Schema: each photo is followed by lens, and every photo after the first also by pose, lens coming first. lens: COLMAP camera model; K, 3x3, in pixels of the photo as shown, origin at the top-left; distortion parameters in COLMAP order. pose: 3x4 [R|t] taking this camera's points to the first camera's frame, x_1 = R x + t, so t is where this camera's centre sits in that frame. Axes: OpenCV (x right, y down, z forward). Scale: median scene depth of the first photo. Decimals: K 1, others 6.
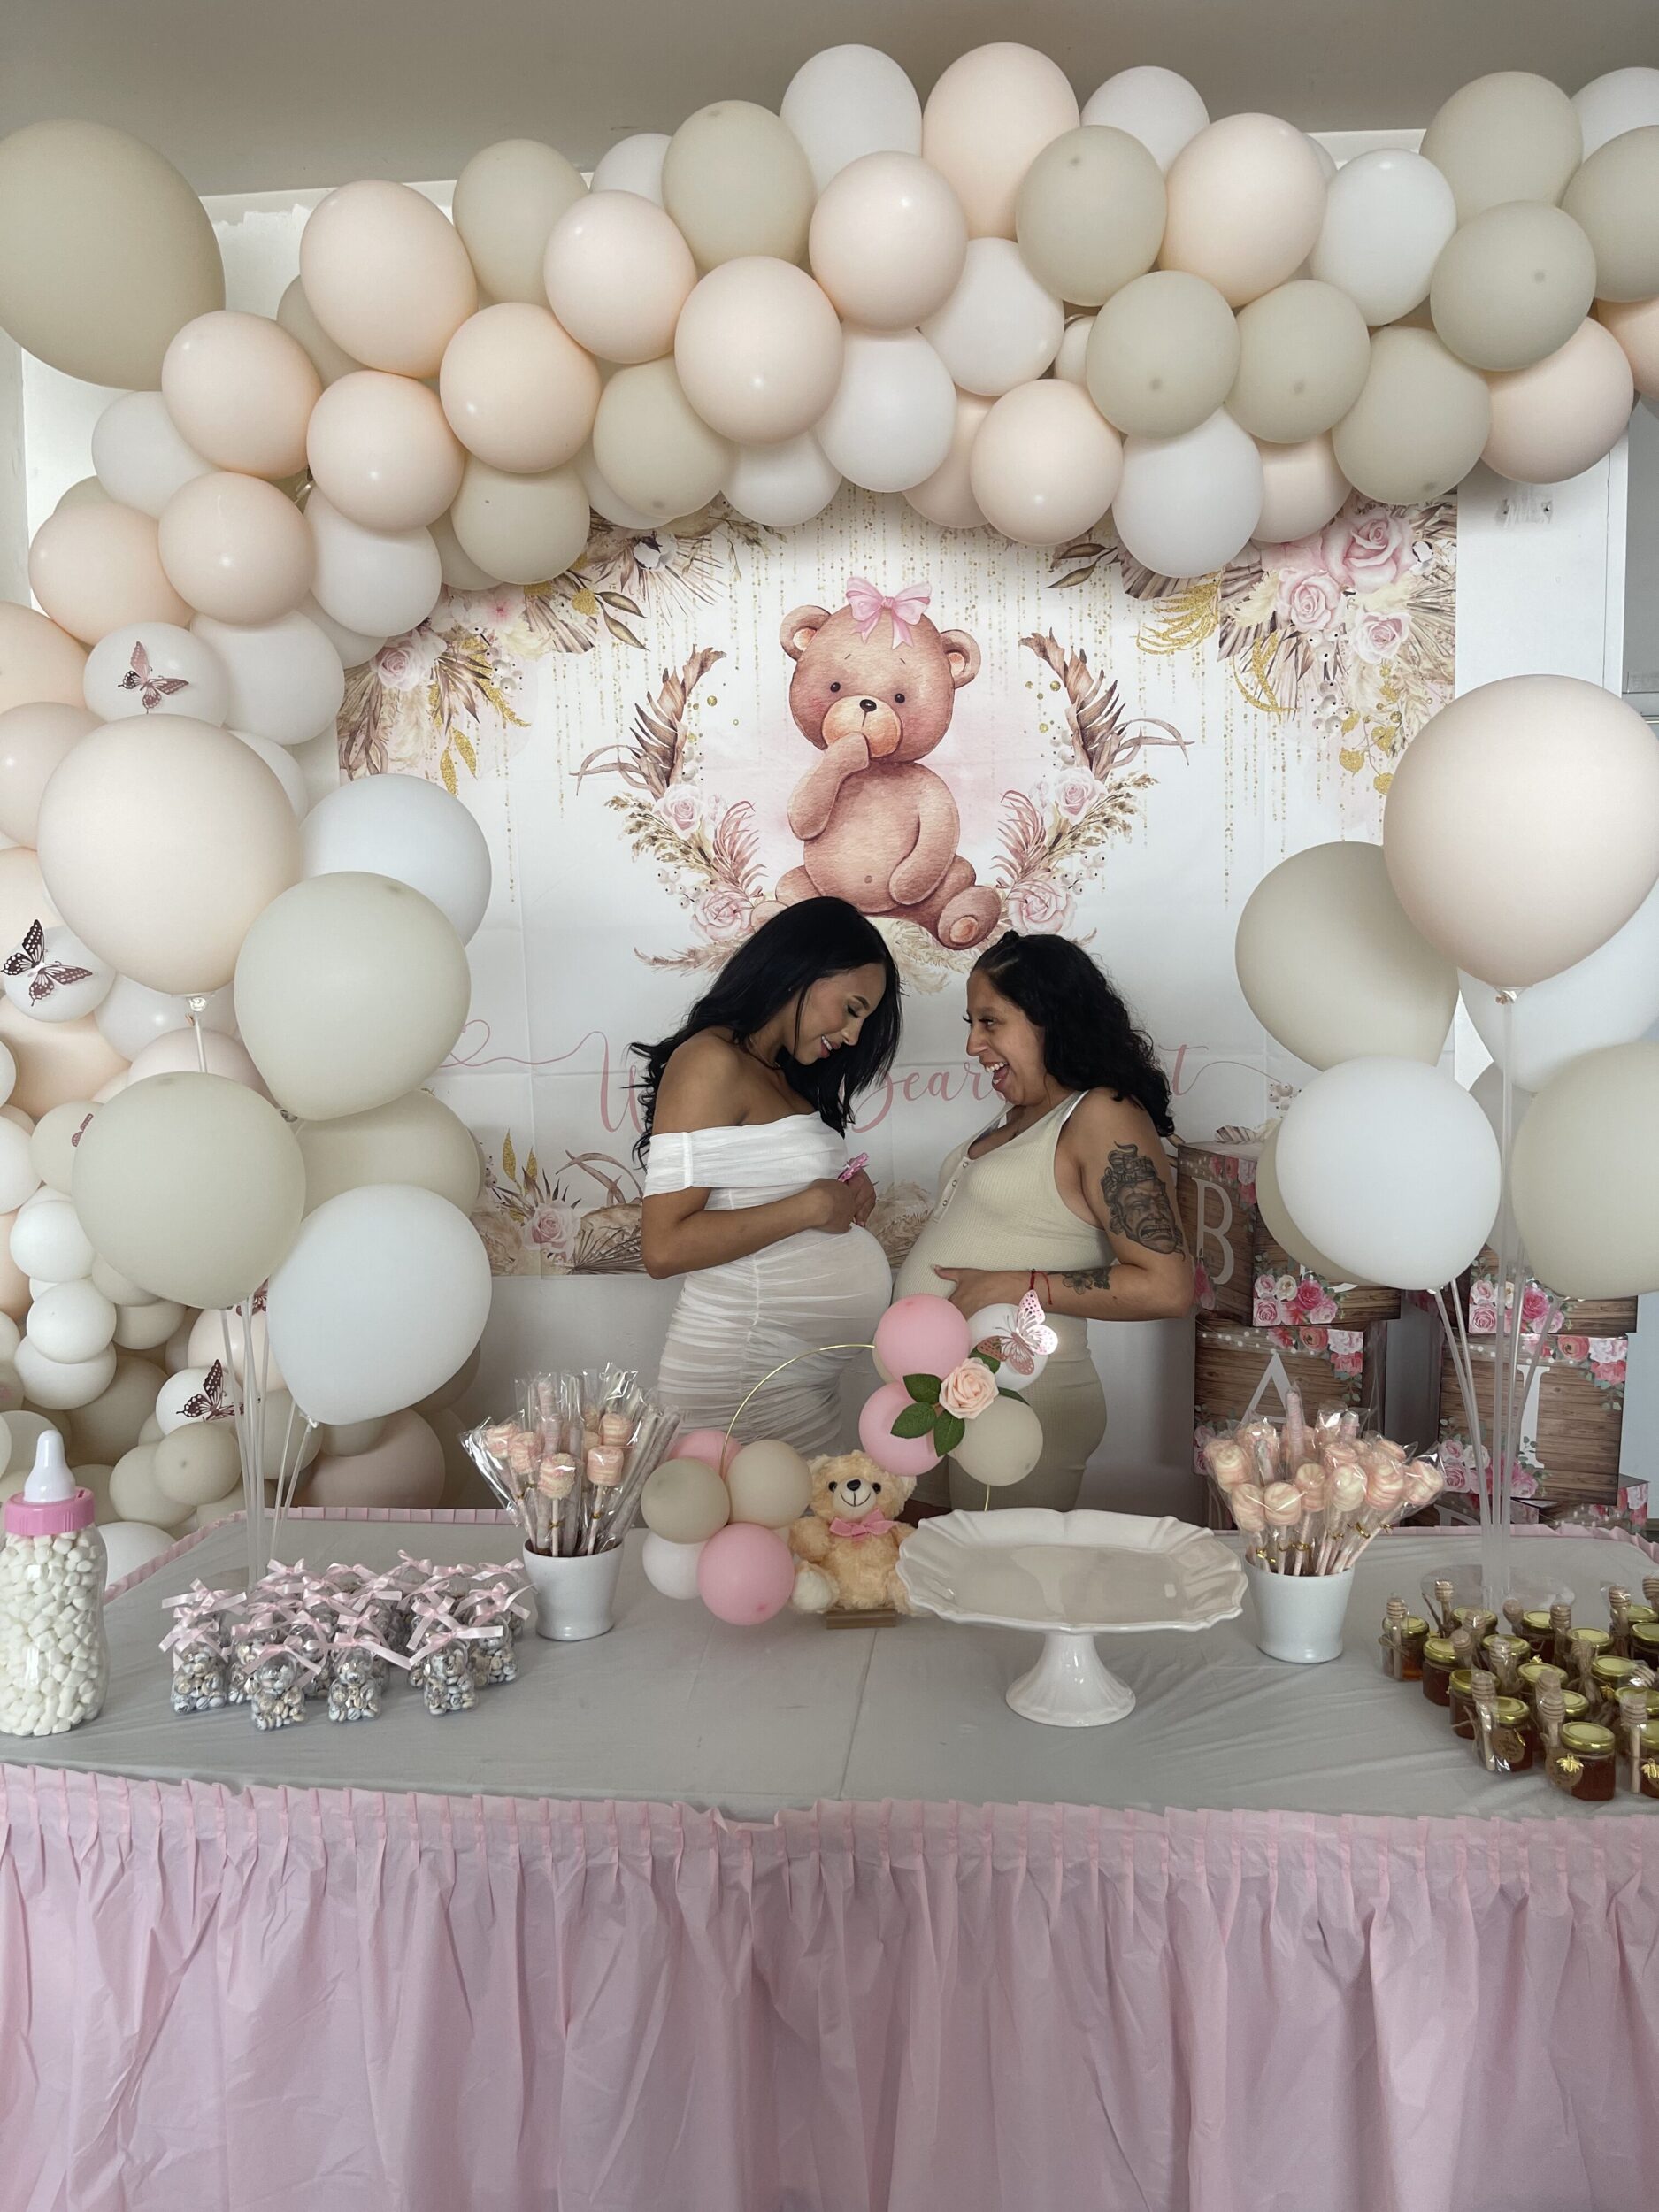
lens RADIAL K [[1929.8, 0, 829.5], [0, 1929.8, 1106.0], [0, 0, 1]] dist [-0.005257, 0.012575]
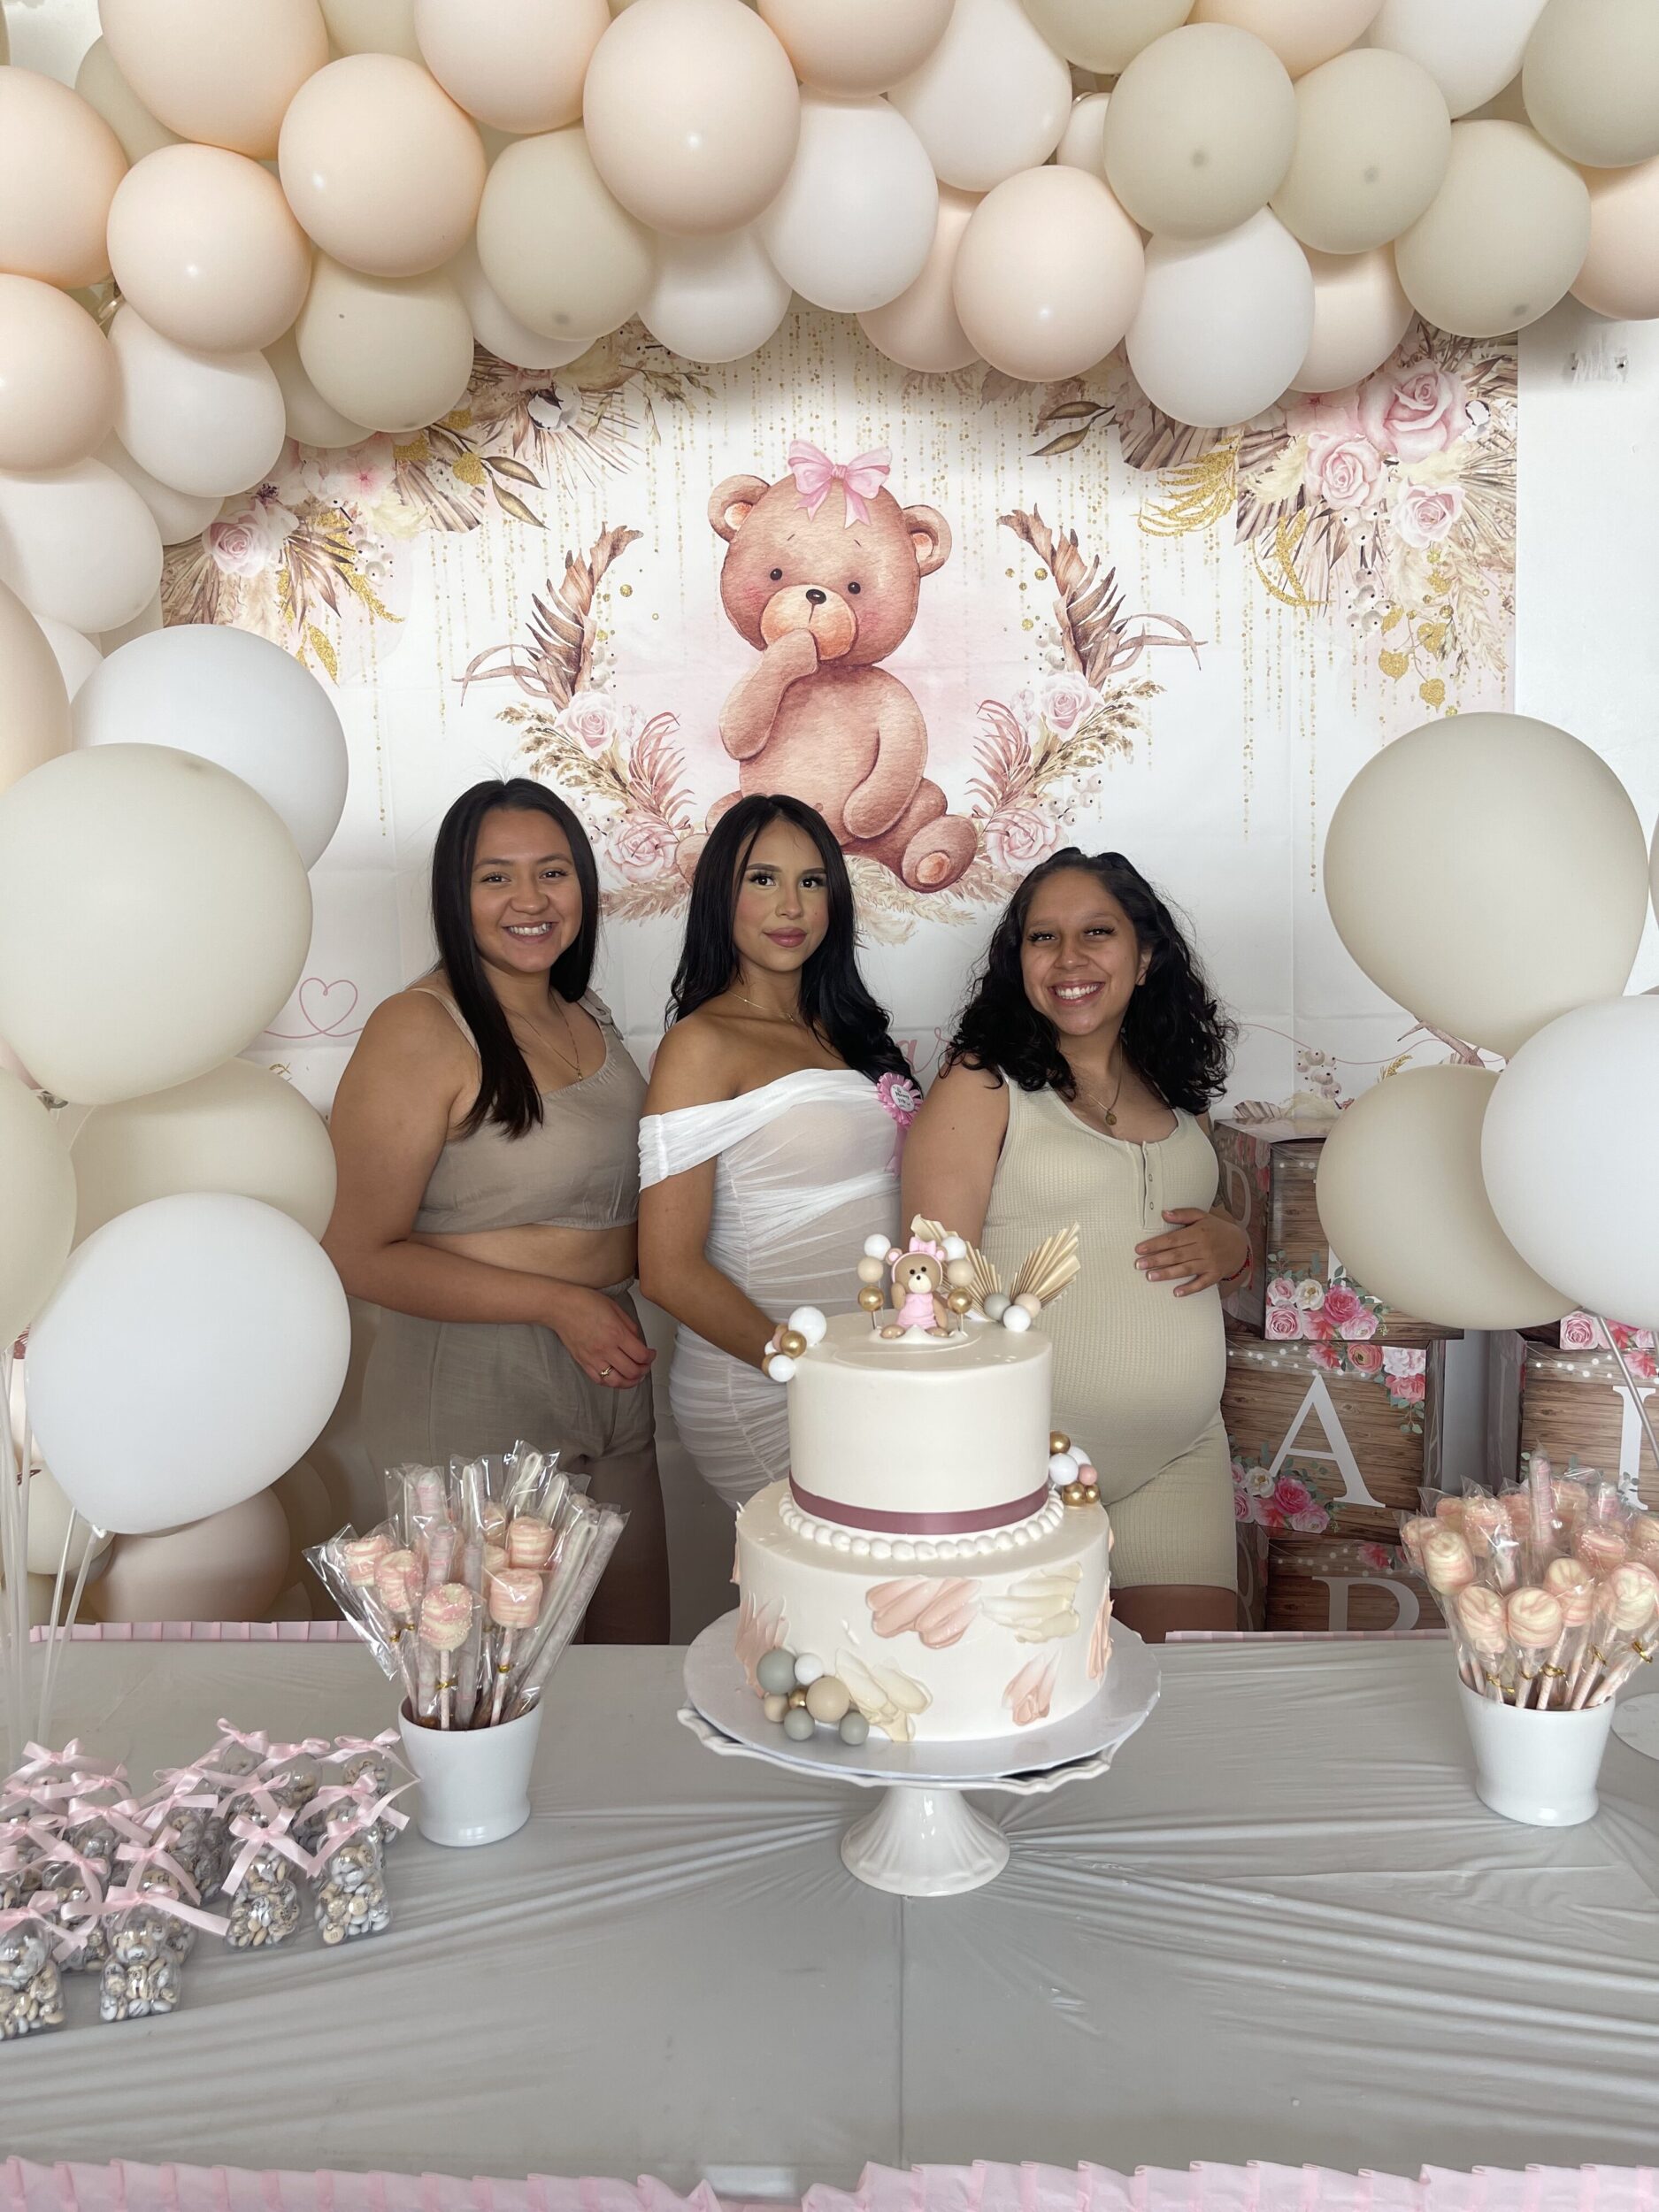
lens RADIAL K [[1929.8, 0, 829.5], [0, 1929.8, 1106.0], [0, 0, 1]] dist [-0.005257, 0.012575]
pose [[0.998298, -0.009693, 0.057509, -0.024072], [0.009015, 0.999887, 0.012042, 0.000695], [-0.057619, -0.011503, 0.998272, 0.173191]]
